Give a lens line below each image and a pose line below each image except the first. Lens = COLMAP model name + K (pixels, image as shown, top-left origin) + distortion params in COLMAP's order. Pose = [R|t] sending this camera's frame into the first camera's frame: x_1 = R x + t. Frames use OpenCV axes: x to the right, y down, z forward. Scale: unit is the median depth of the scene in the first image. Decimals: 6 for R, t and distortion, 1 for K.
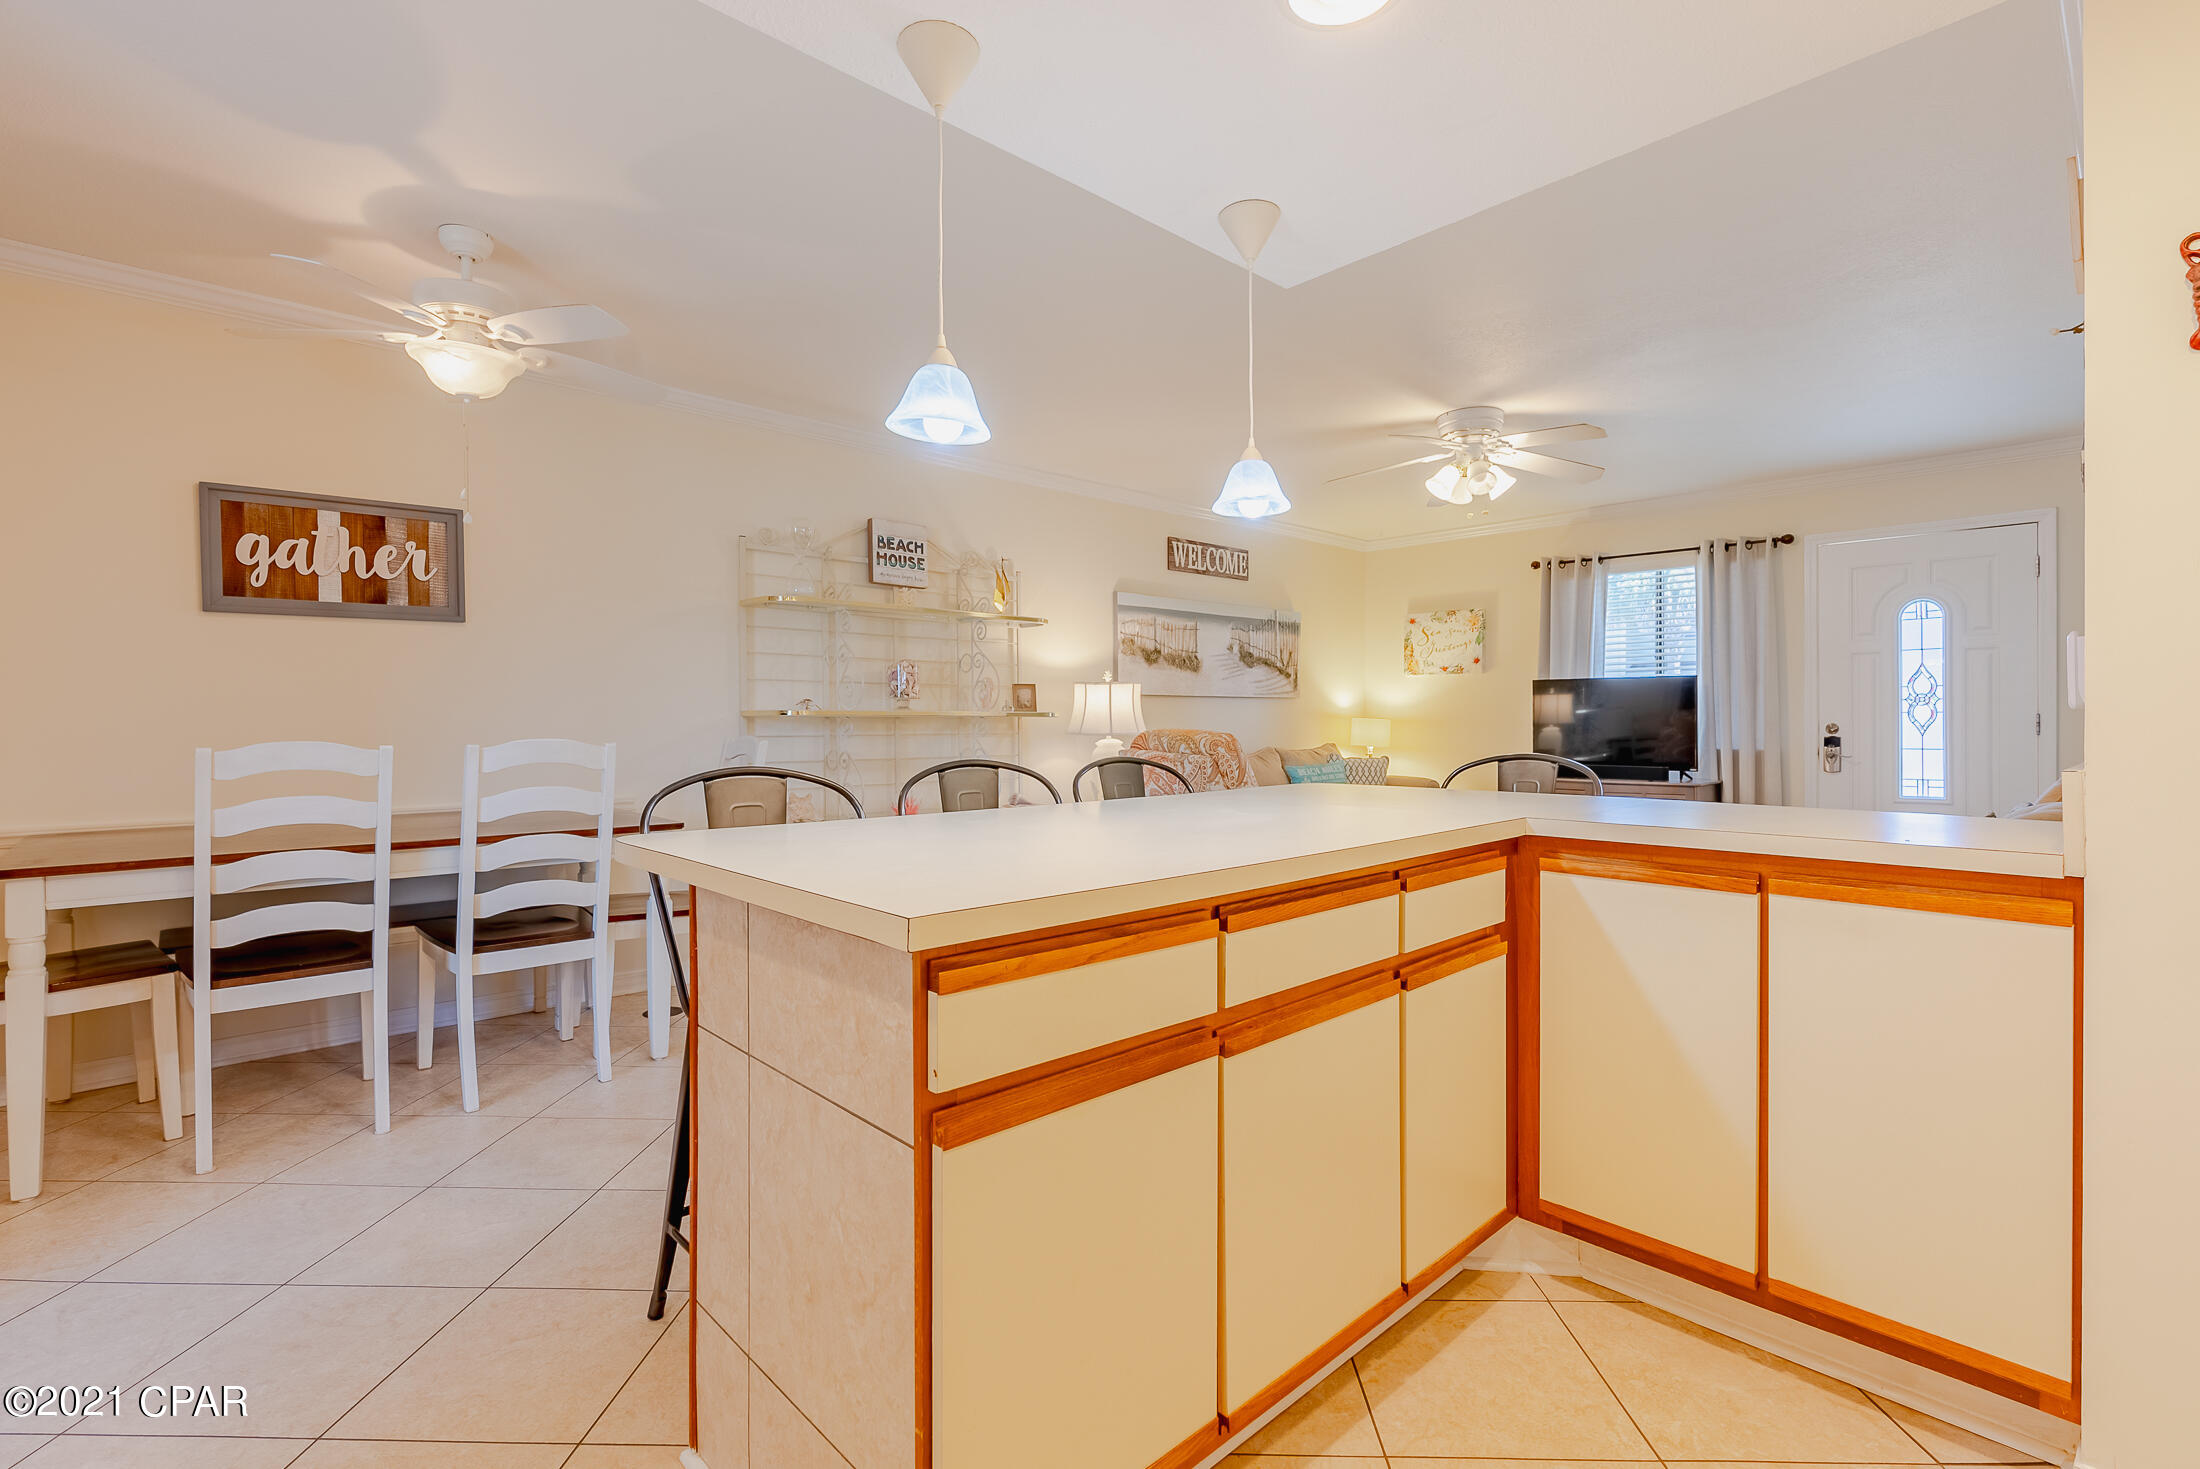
lens RADIAL K [[1039.3, 0, 1095.5], [0, 1039.3, 732.8], [0, 0, 1]] dist [-0.010009, 0.004461]
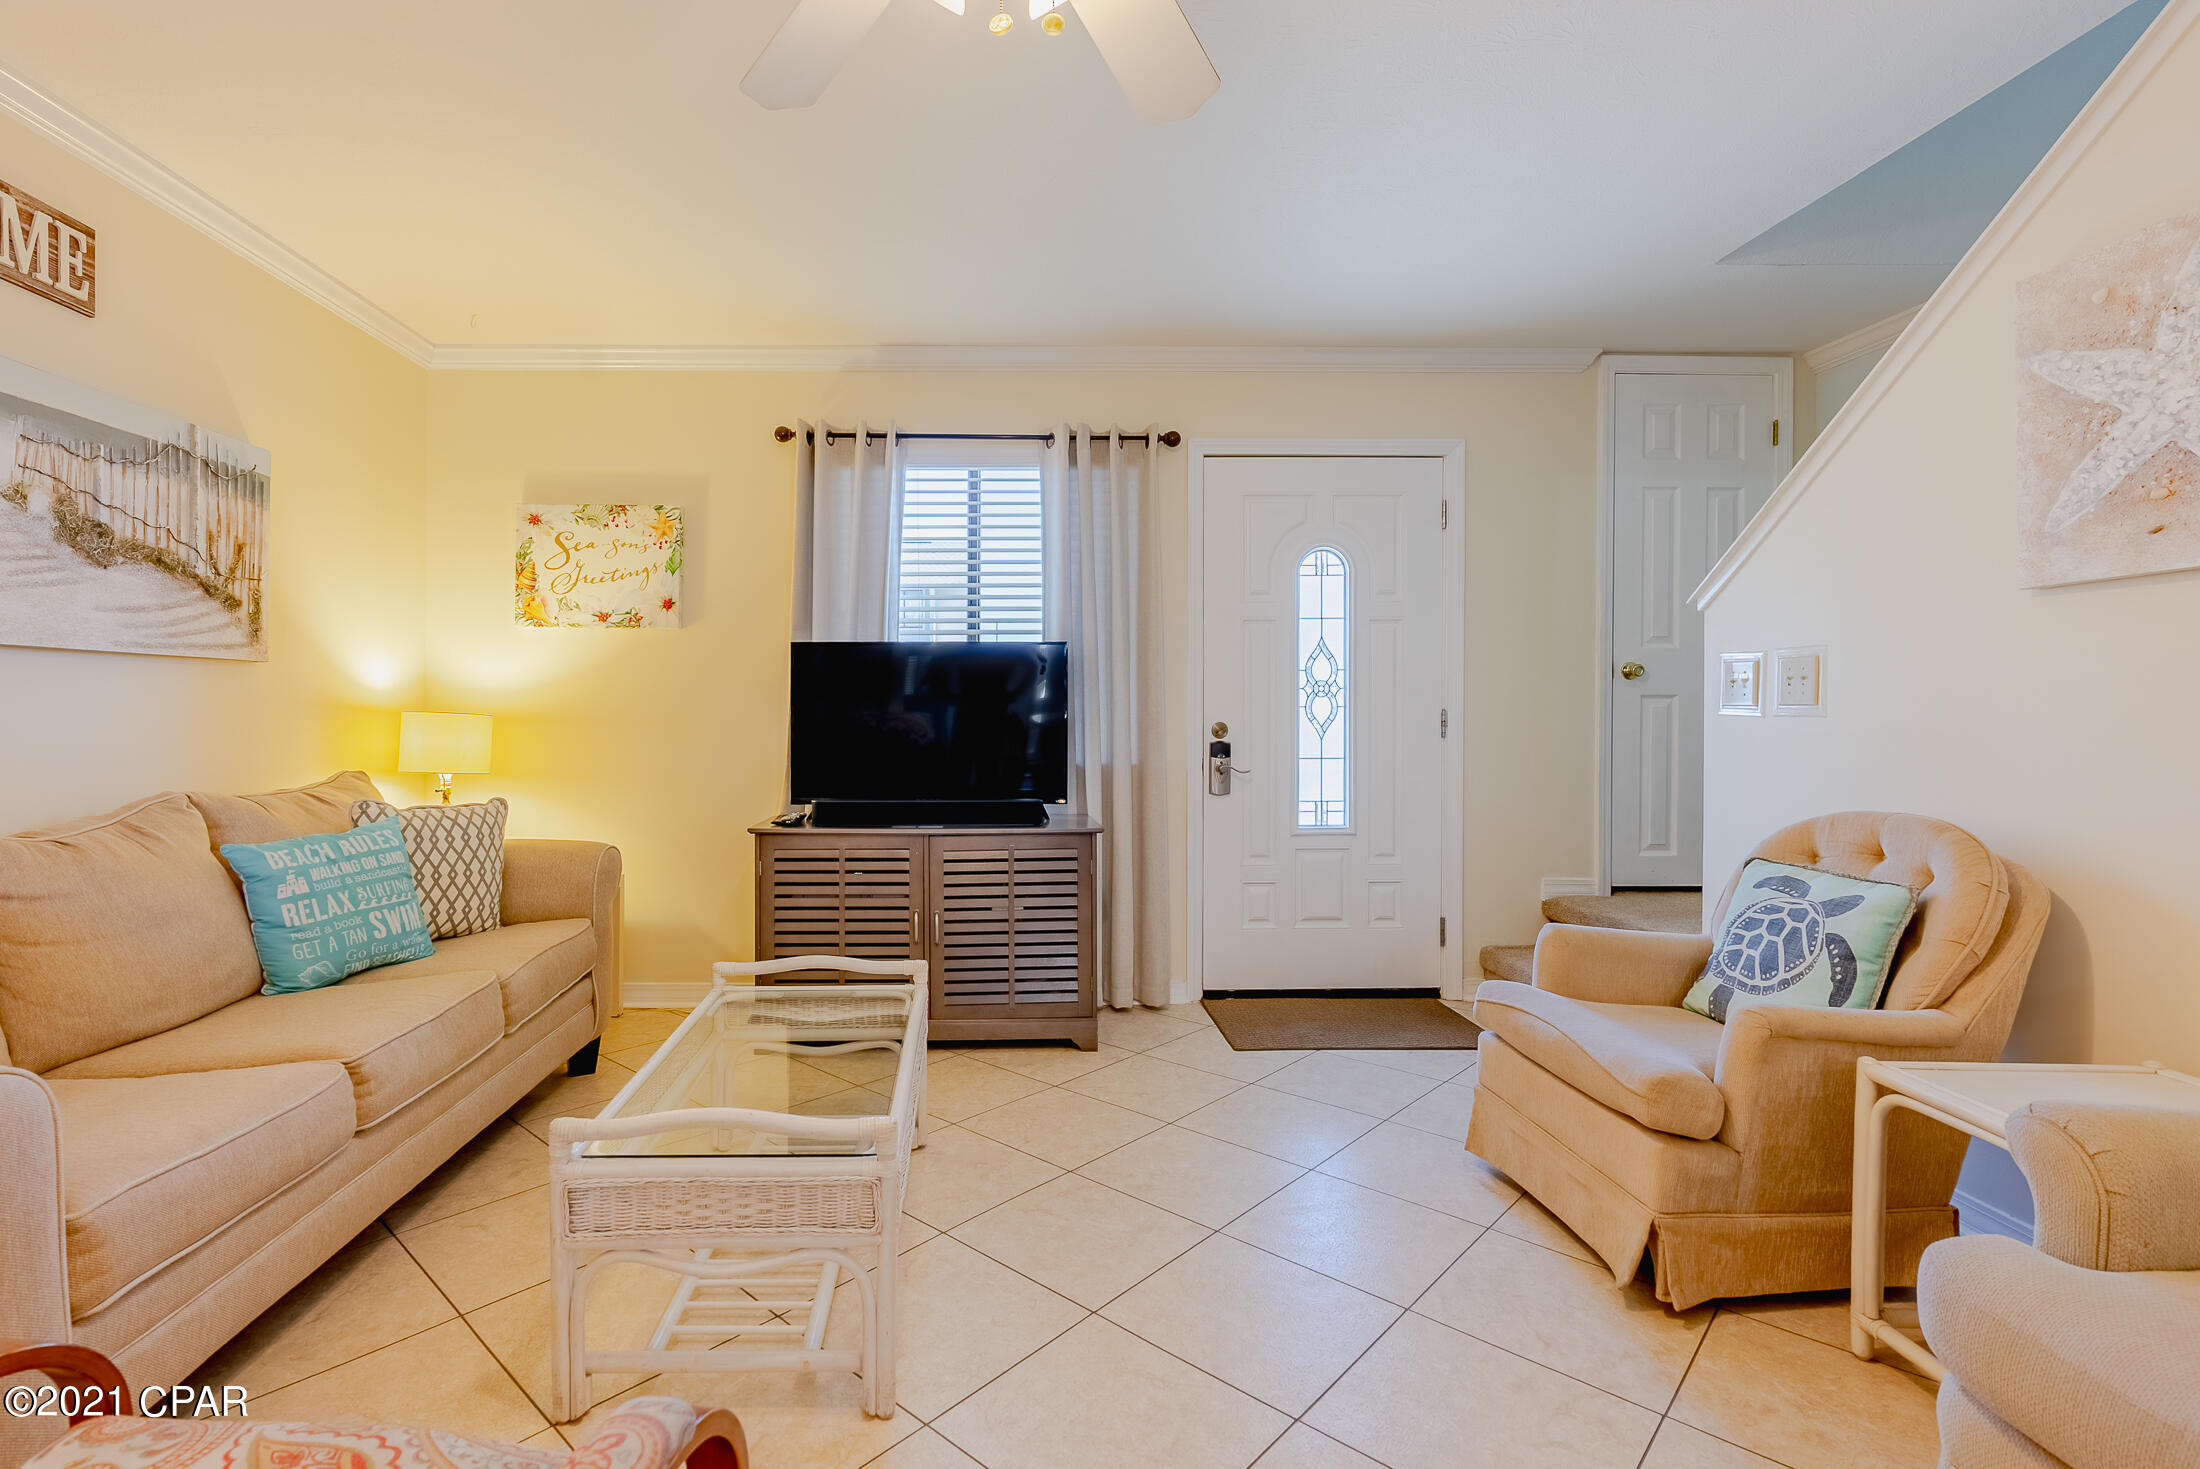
lens RADIAL K [[1039.3, 0, 1006.6], [0, 1039.3, 710.2], [0, 0, 1]] dist [-0.010009, 0.004461]
pose [[0.677887, 0.003387, 0.735158, 0.107010], [0.006358, 0.999925, -0.010469, -0.009737], [-0.735139, 0.011771, 0.677815, 0.578437]]
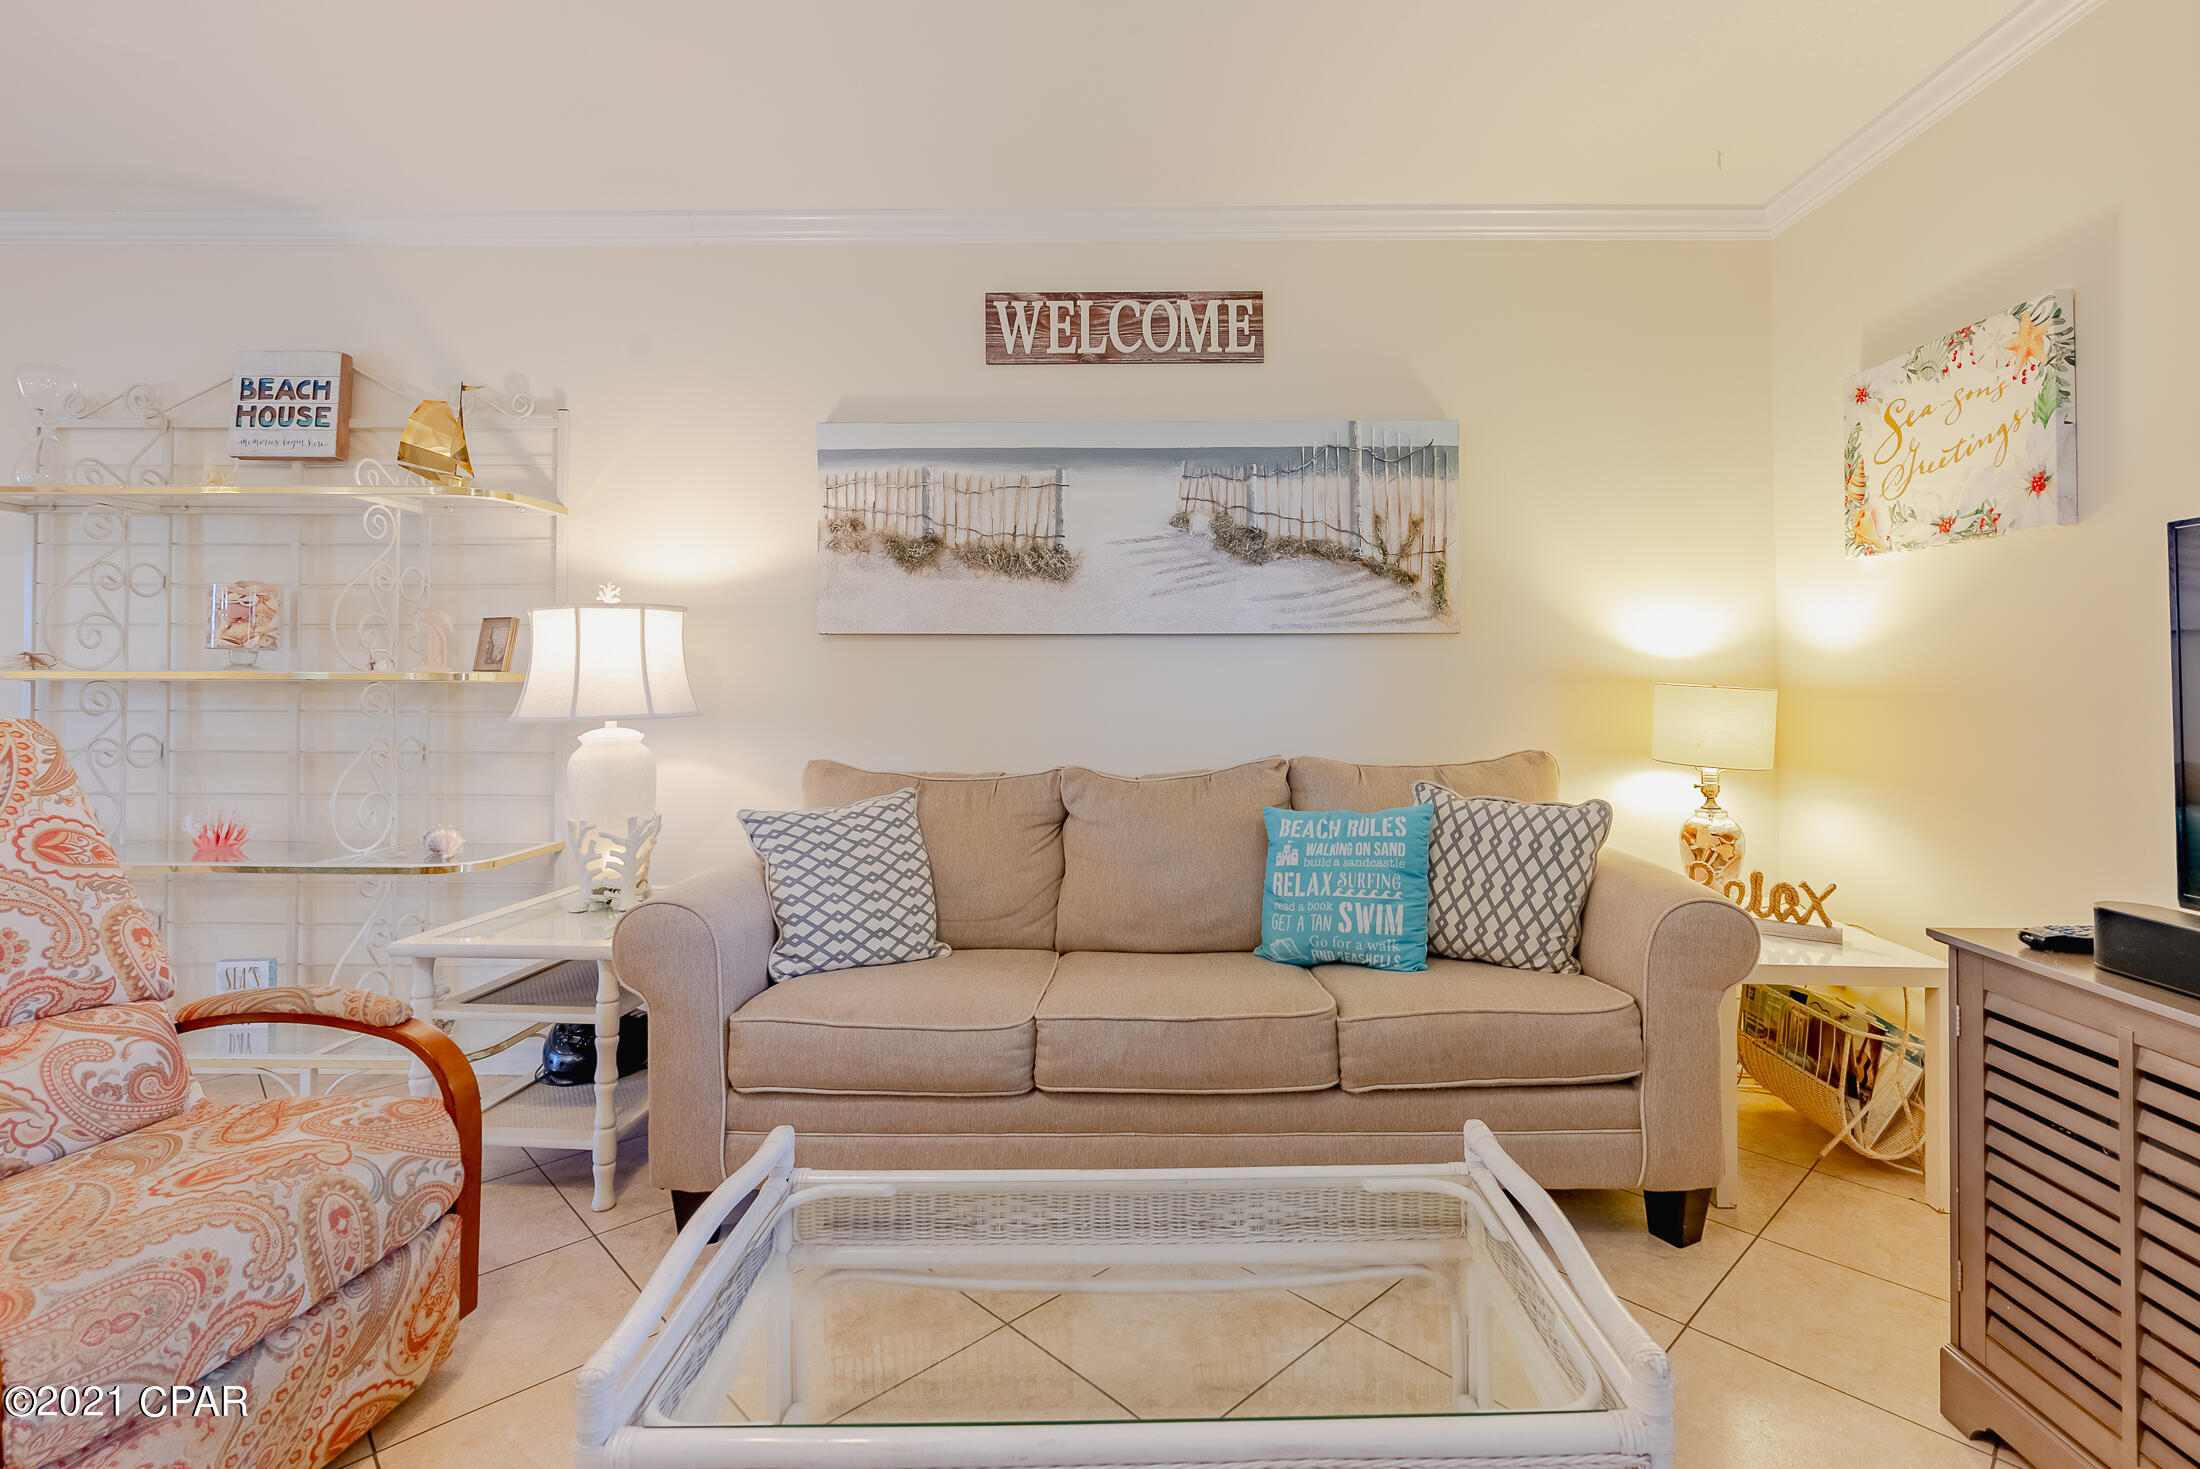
lens RADIAL K [[1039.3, 0, 1160.0], [0, 1039.3, 659.7], [0, 0, 1]] dist [-0.010009, 0.004461]
pose [[0.717702, -0.011951, -0.696247, 0.439872], [-0.009909, 0.999576, -0.027372, -0.012952], [0.696280, 0.026544, 0.717280, 0.714058]]
